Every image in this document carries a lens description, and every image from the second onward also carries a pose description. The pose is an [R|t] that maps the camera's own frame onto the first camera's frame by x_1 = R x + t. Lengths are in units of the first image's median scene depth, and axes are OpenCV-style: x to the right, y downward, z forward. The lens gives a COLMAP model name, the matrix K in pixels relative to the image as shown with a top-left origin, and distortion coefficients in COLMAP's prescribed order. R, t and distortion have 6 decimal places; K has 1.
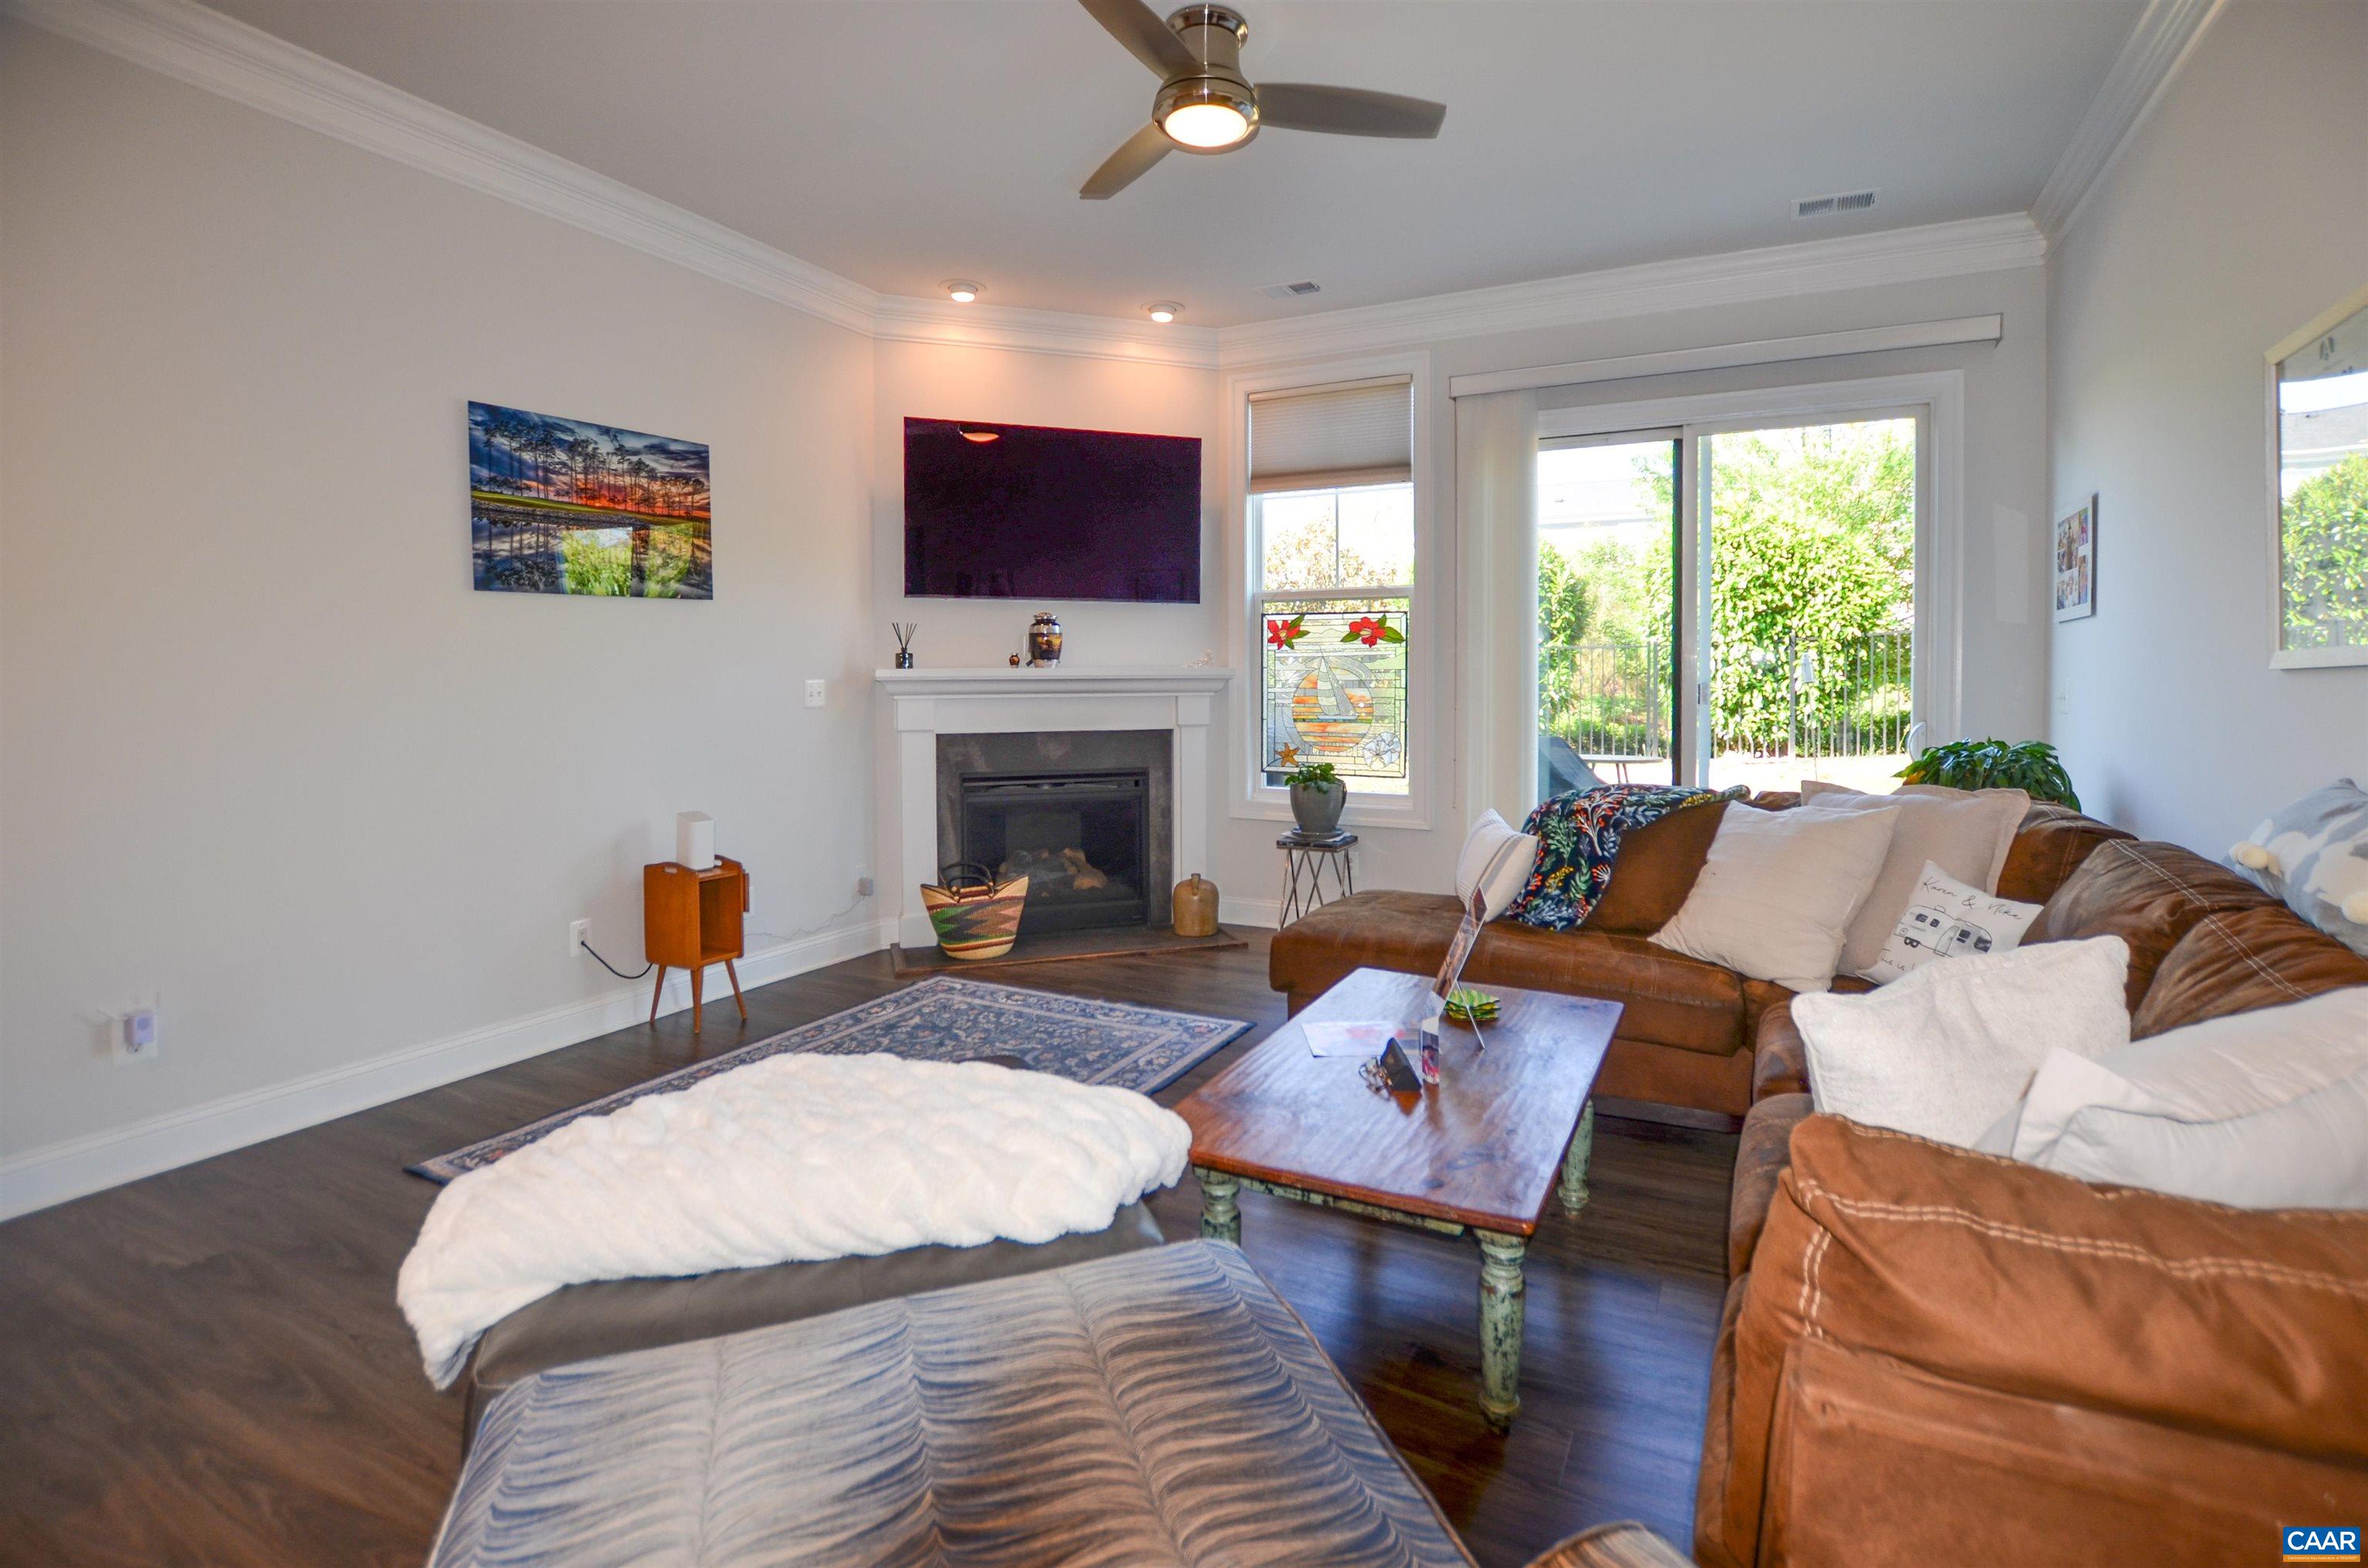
lens RADIAL K [[1098.8, 0, 1249.7], [0, 1098.8, 706.6], [0, 0, 1]] dist [-0.024248, 0.002981]
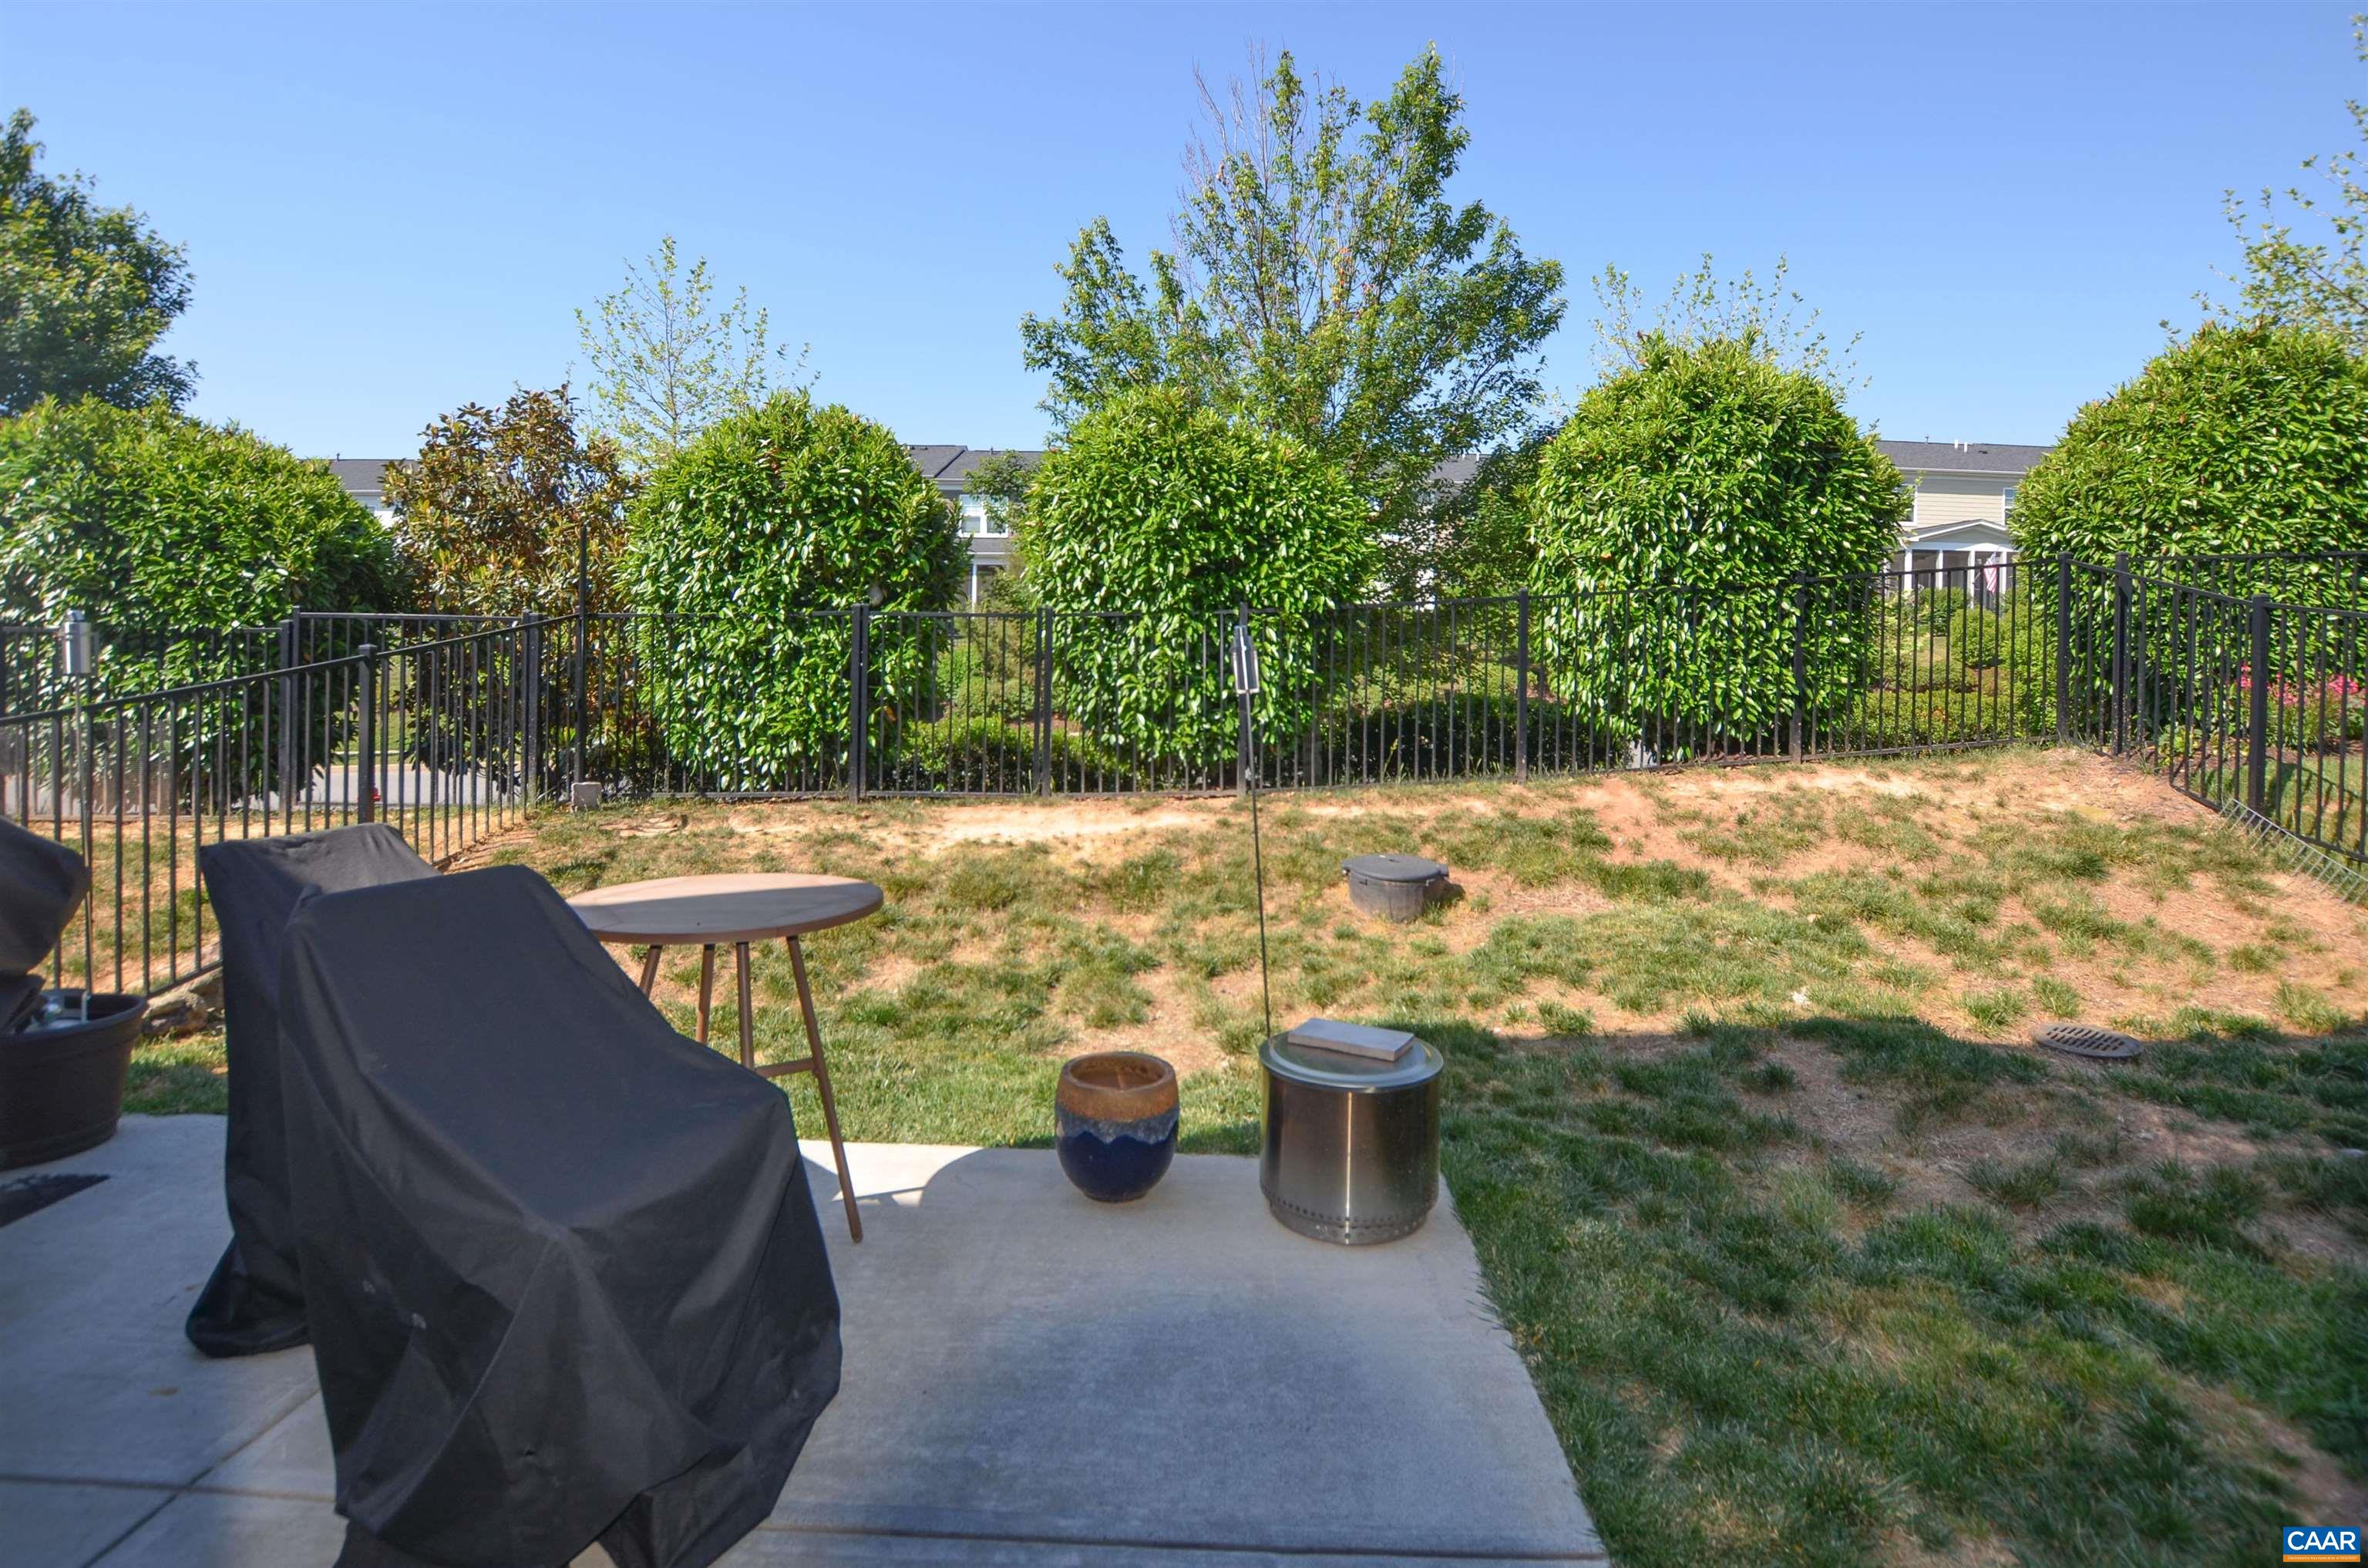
lens RADIAL K [[1098.8, 0, 1247.9], [0, 1098.8, 657.9], [0, 0, 1]] dist [-0.024248, 0.002981]
pose [[0.911603, 0.017240, 0.410709, 0.223847], [-0.007960, 0.999673, -0.024293, -0.016865], [-0.410994, 0.018876, 0.911443, 0.388588]]
